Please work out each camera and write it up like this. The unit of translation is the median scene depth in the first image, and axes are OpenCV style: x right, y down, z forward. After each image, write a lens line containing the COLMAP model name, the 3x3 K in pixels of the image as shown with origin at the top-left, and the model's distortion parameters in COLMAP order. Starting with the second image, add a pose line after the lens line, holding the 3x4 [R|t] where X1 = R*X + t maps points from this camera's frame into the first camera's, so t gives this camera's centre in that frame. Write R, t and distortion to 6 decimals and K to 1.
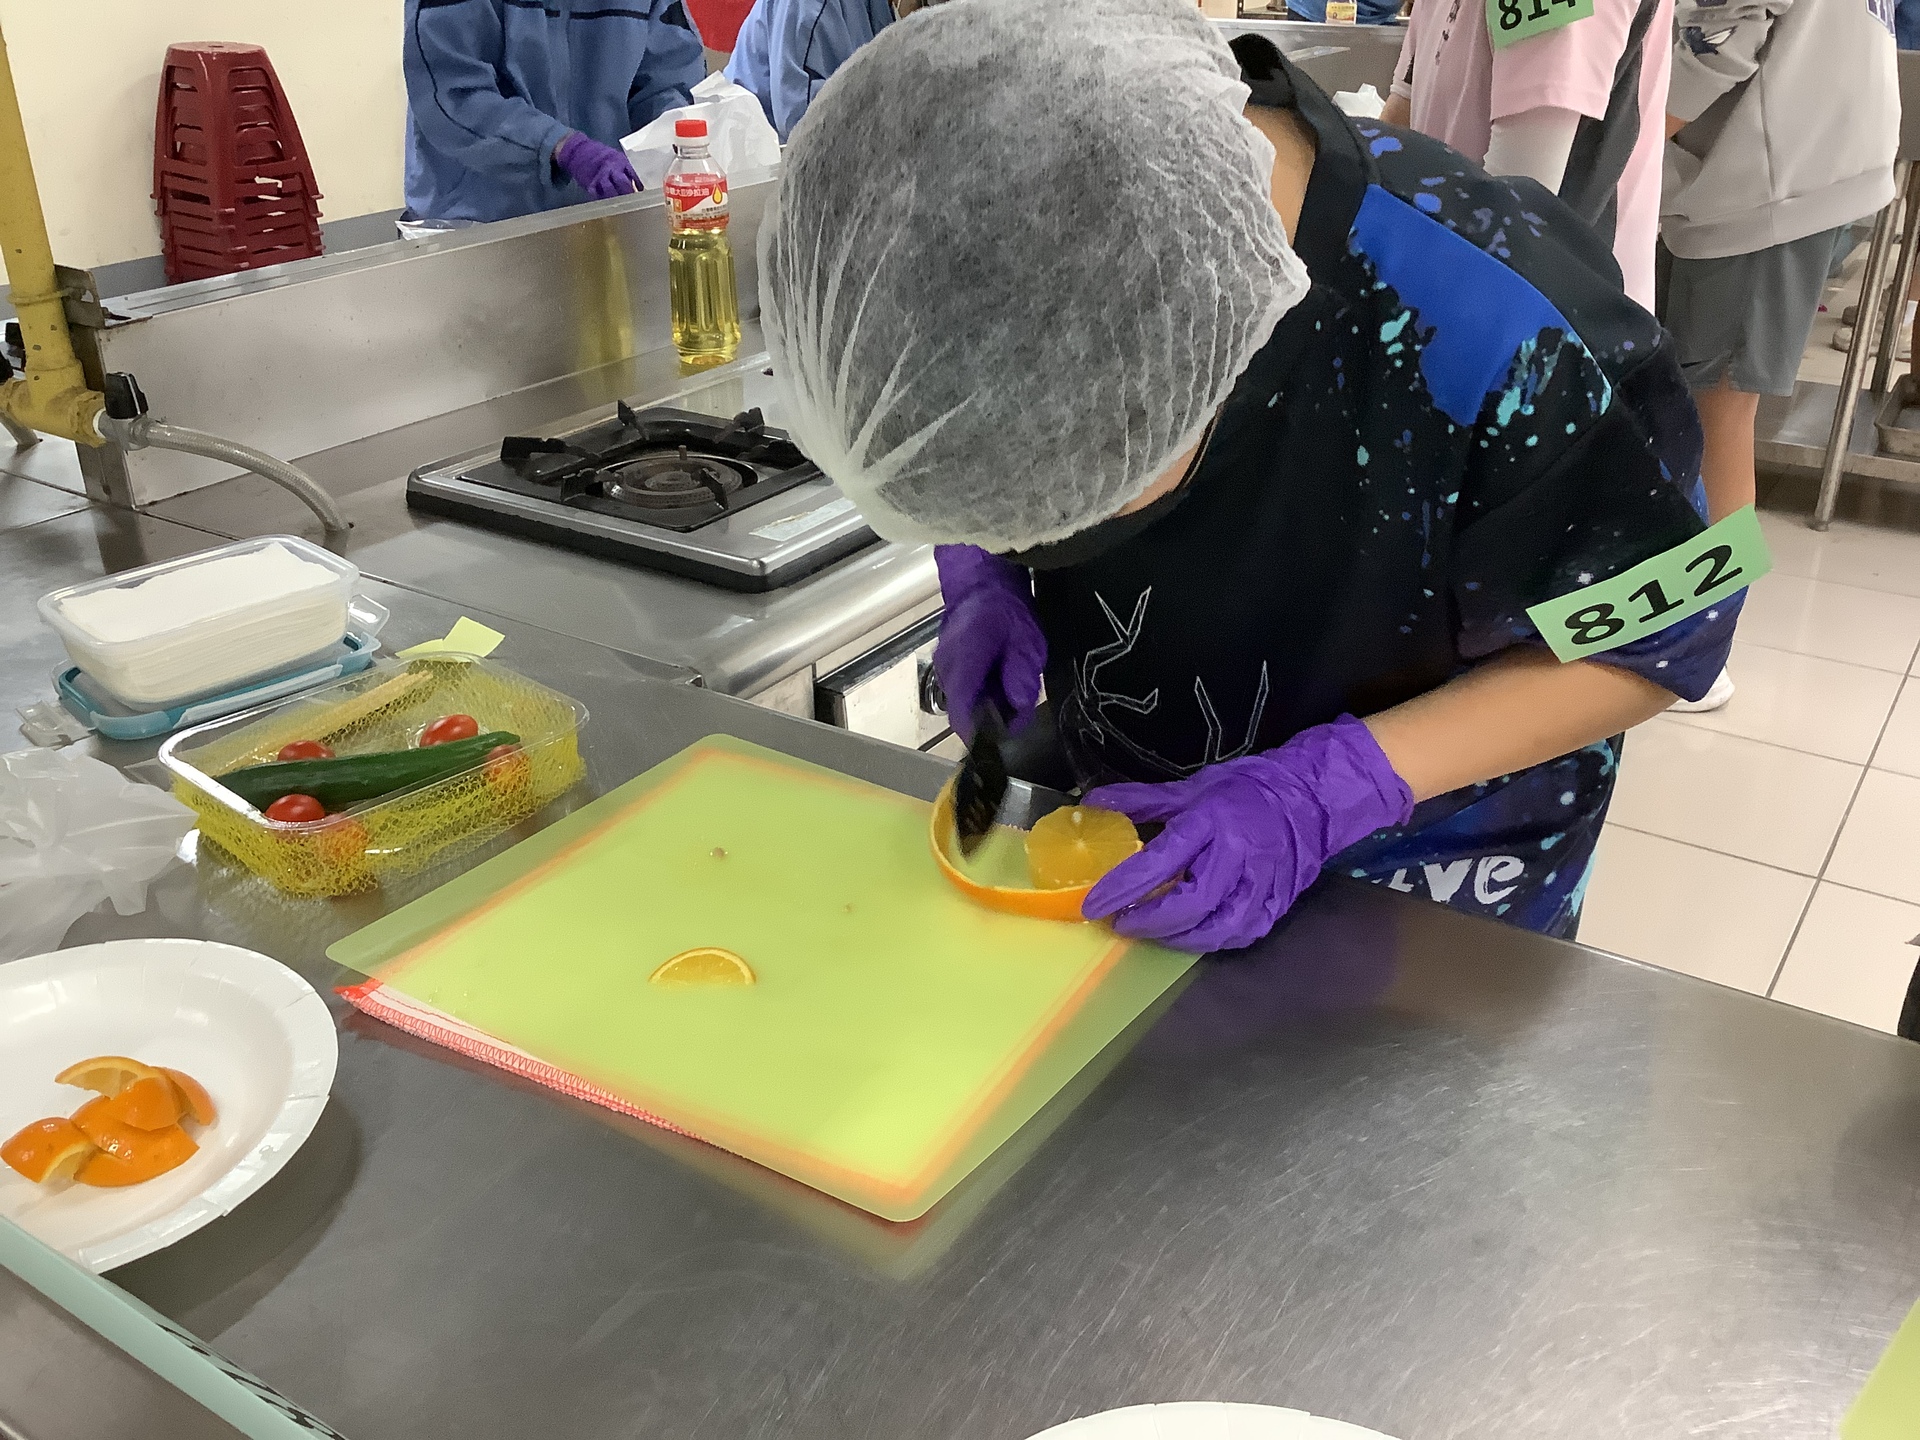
lens RADIAL K [[1779.1, 0, 959.4], [0, 1779.1, 717.4], [0, 0, 1]] dist [-0.012817, 0.000000]
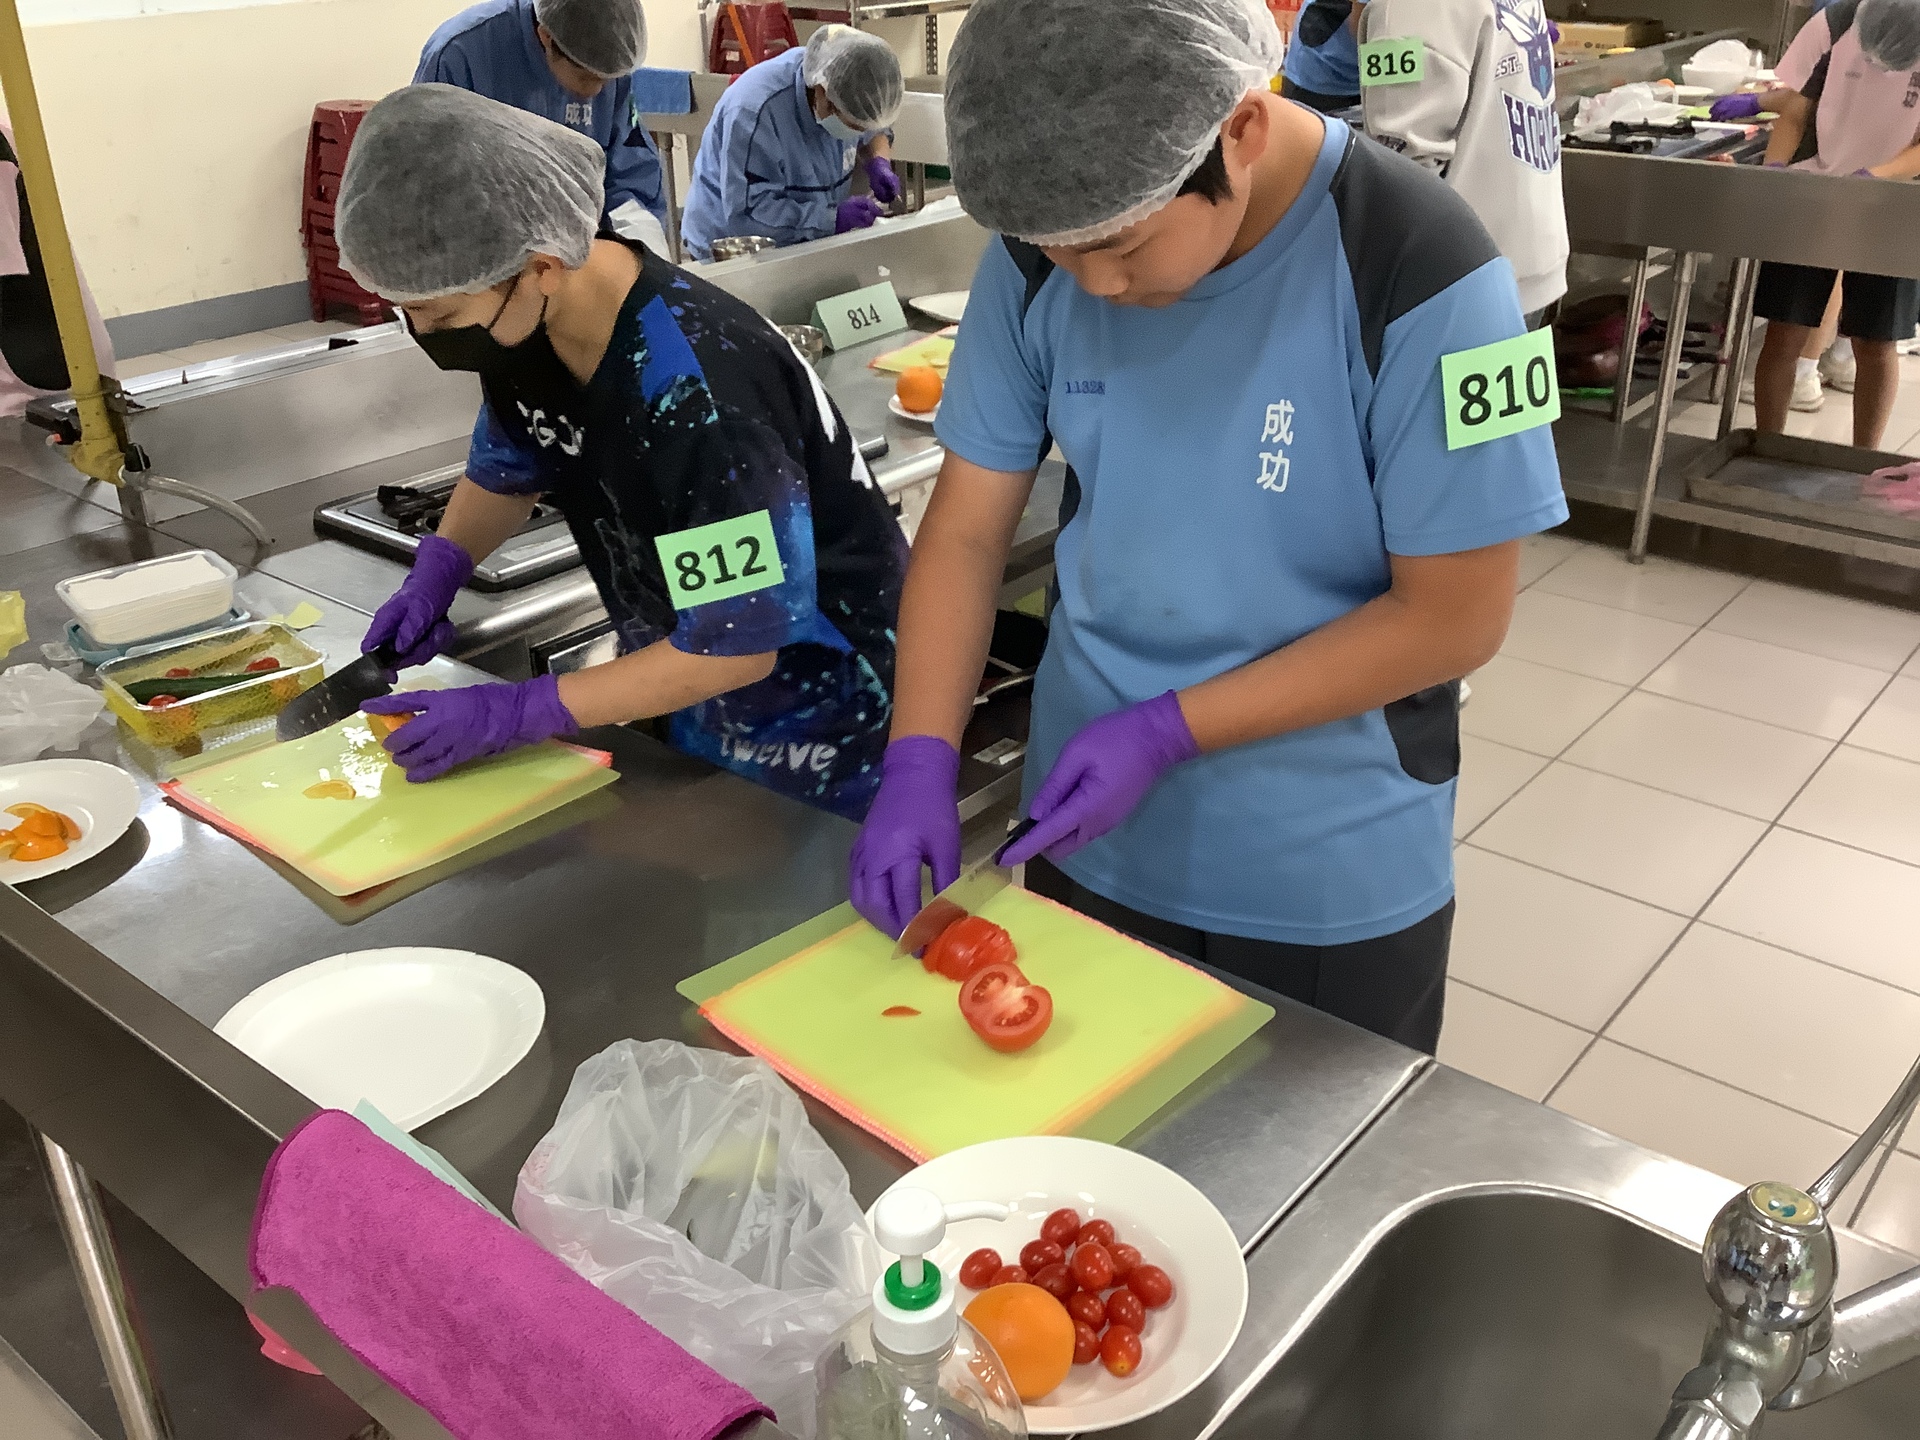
lens RADIAL K [[1779.1, 0, 960.5], [0, 1779.1, 724.3], [0, 0, 1]] dist [-0.012817, 0.000000]
pose [[0.994505, 0.040594, -0.096501, 0.423229], [-0.039868, 0.999160, 0.009433, 0.015675], [0.096803, -0.005534, 0.995288, -0.514518]]
